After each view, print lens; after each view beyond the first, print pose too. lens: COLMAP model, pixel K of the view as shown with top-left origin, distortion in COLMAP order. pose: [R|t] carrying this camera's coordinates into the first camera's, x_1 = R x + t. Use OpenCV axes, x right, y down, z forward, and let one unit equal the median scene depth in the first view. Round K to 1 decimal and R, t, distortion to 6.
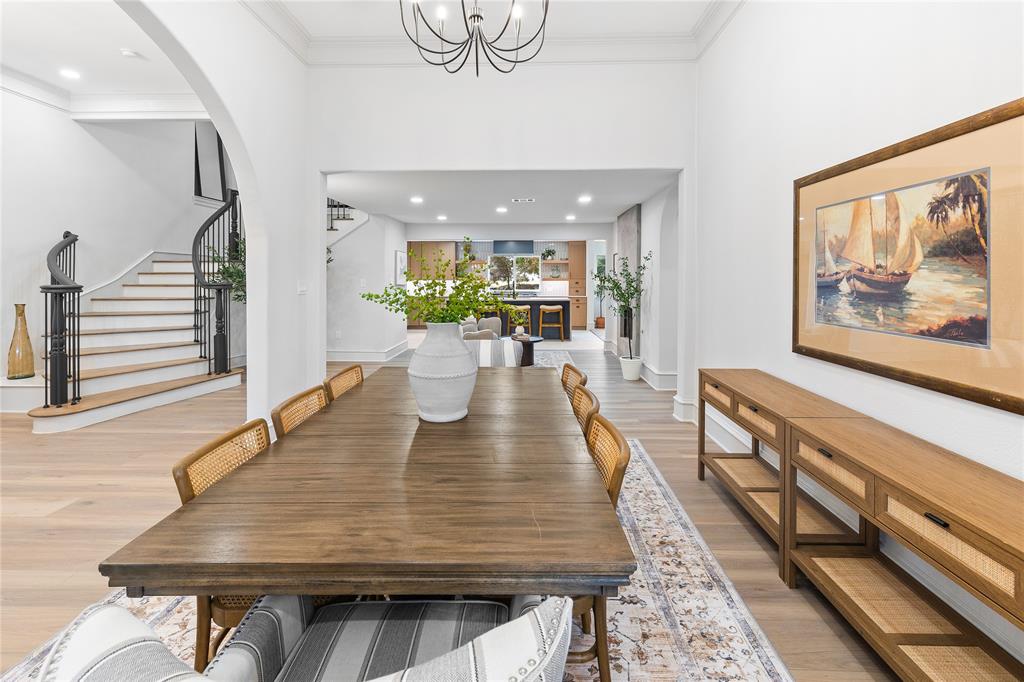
lens RADIAL K [[459.0, 0, 513.0], [0, 459.0, 293.4], [0, 0, 1]] dist [0.000029, -0.000017]
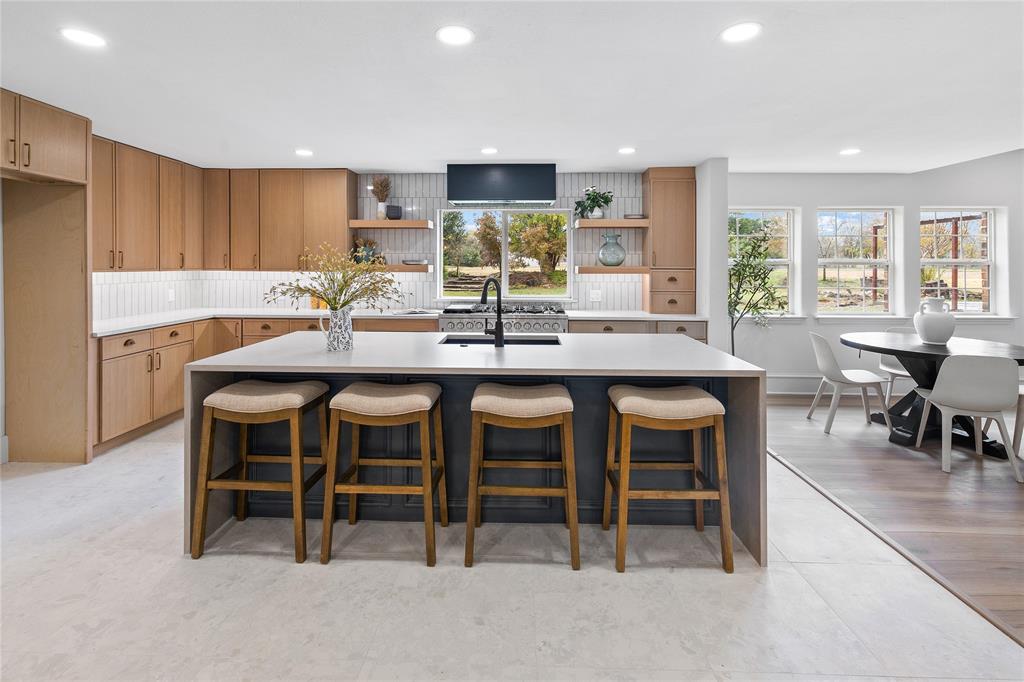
lens RADIAL K [[462.1, 0, 510.7], [0, 462.1, 261.8], [0, 0, 1]] dist [0.003906, 0.000154]
pose [[0.999974, 0.000489, 0.007257, 0.005530], [-0.000222, 0.999322, -0.036829, -0.023528], [-0.007270, 0.036826, 0.999295, 0.639663]]
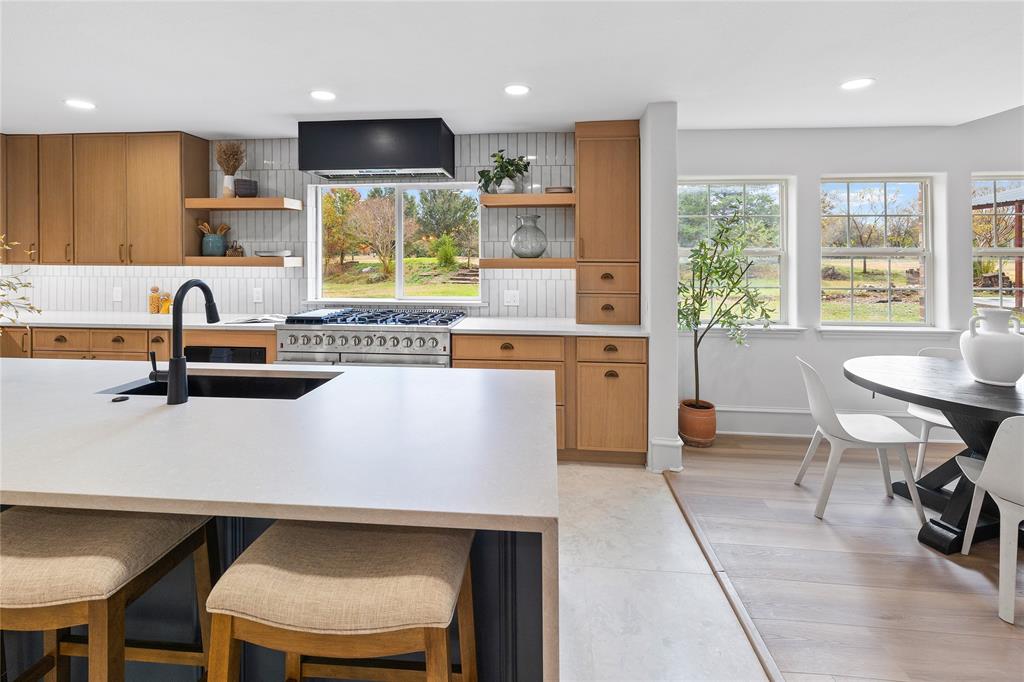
lens RADIAL K [[465.5, 0, 510.1], [0, 465.5, 251.5], [0, 0, 1]] dist [0.001403, 0.000340]
pose [[0.998446, -0.001781, -0.055696, 0.100476], [-0.000446, 0.999202, -0.039950, -0.026999], [0.055723, 0.039913, 0.997648, 0.742101]]
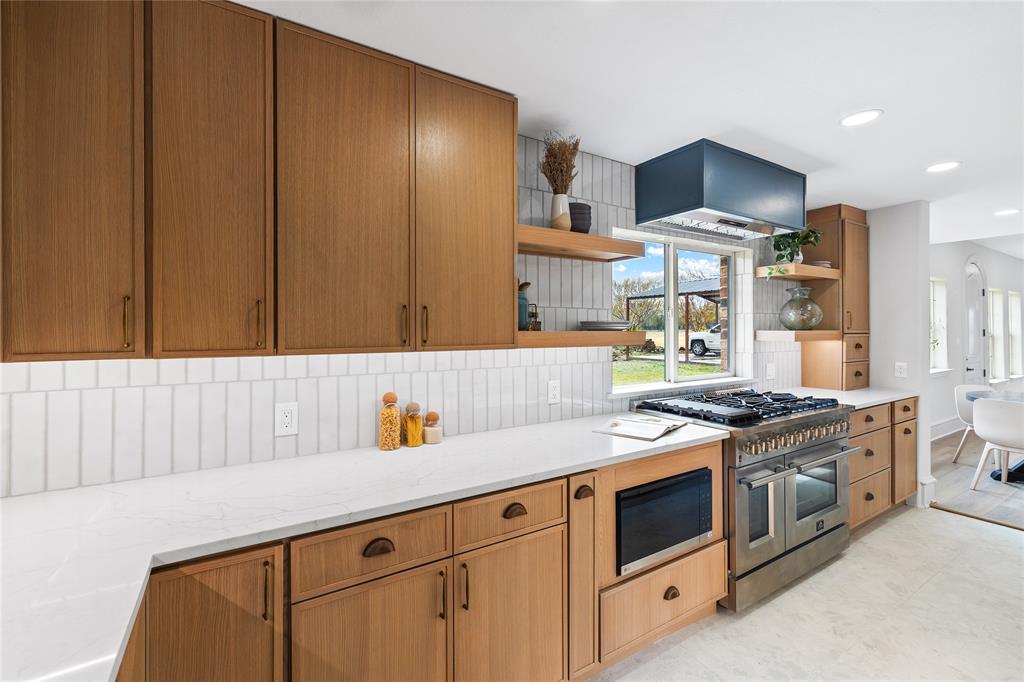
lens RADIAL K [[442.6, 0, 510.6], [0, 442.6, 325.2], [0, 0, 1]] dist [0.001341, 0.000168]
pose [[0.830601, -0.000688, 0.556867, -0.217890], [0.022225, 0.999243, -0.031915, -0.032847], [-0.556424, 0.038885, 0.829988, 0.906024]]
